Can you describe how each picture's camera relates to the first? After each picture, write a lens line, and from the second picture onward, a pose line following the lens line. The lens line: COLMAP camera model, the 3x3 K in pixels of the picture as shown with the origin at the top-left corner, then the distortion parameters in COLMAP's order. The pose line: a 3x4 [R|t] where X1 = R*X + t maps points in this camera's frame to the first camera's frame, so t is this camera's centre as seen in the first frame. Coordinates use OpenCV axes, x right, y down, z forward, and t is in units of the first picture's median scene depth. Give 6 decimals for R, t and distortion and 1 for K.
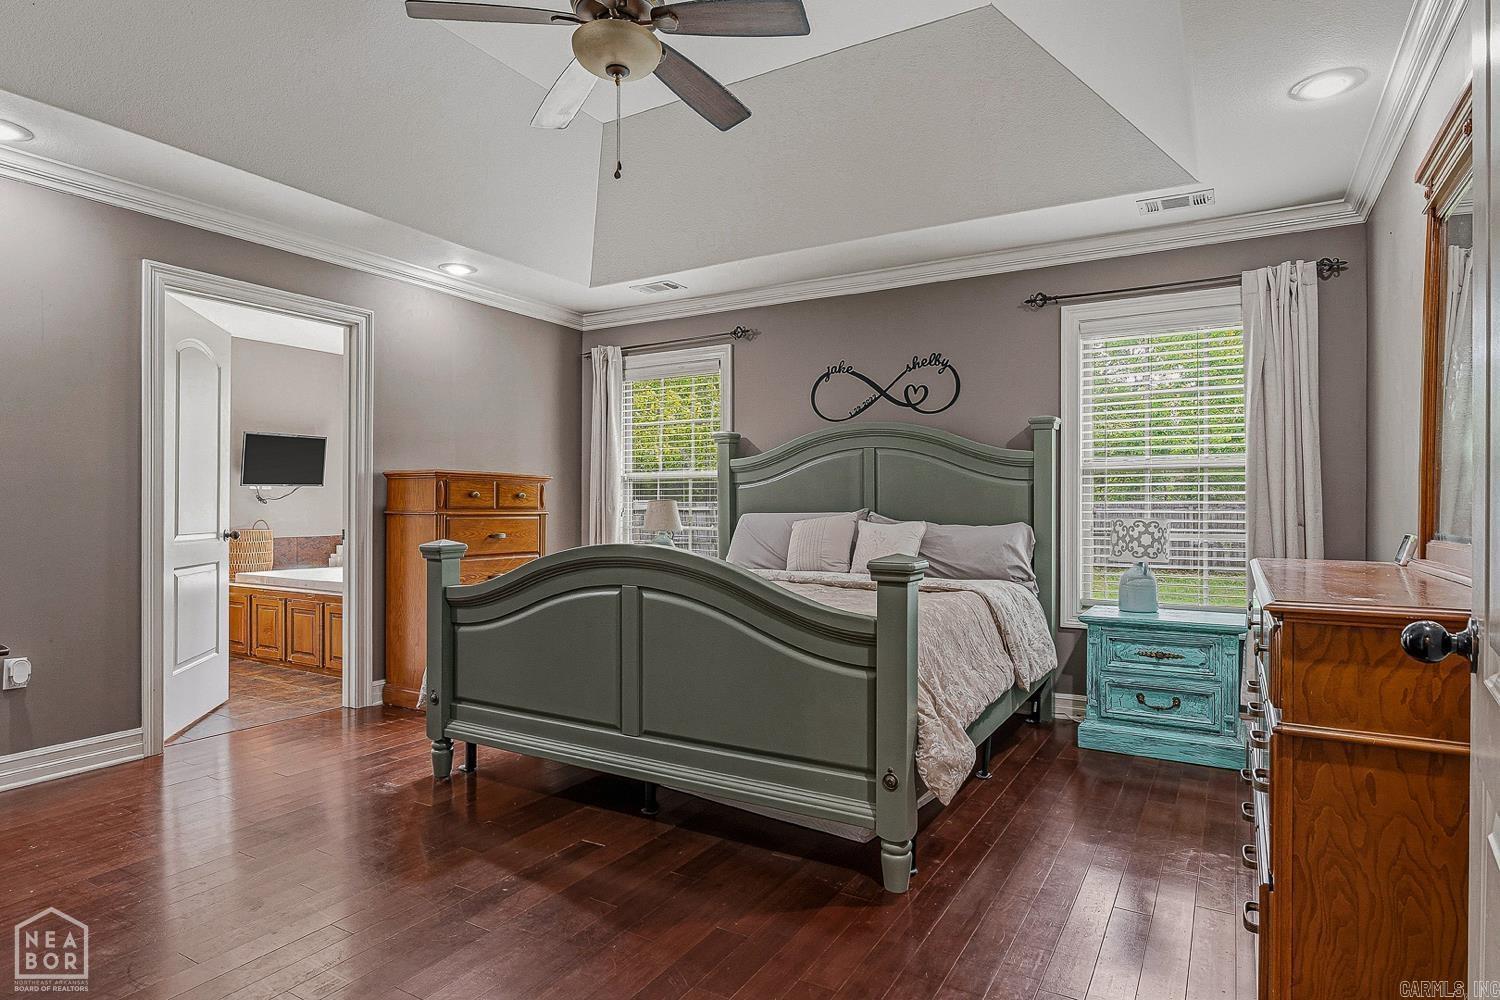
lens RADIAL K [[860.6, 0, 754.0], [0, 860.6, 499.4], [0, 0, 1]] dist [0.004309, -0.004796]
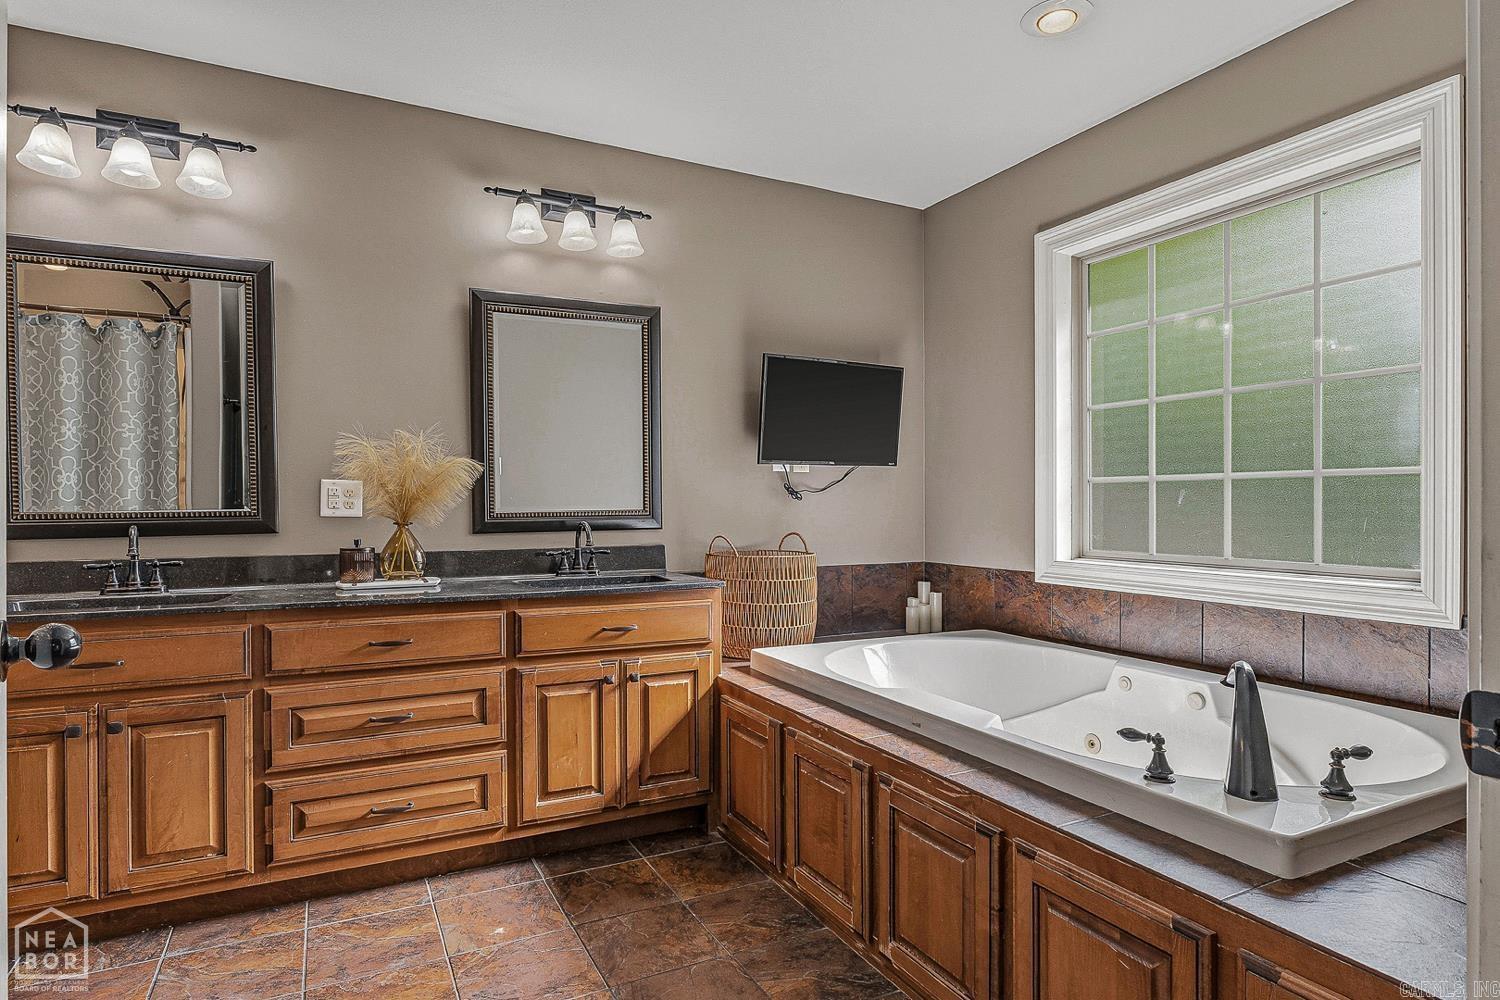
lens RADIAL K [[860.6, 0, 755.5], [0, 860.6, 500.2], [0, 0, 1]] dist [0.004309, -0.004796]
pose [[0.858578, -0.006648, -0.512639, -0.316308], [0.008731, 0.999961, 0.001655, 0.003728], [0.512608, -0.005897, 0.858603, 0.528990]]
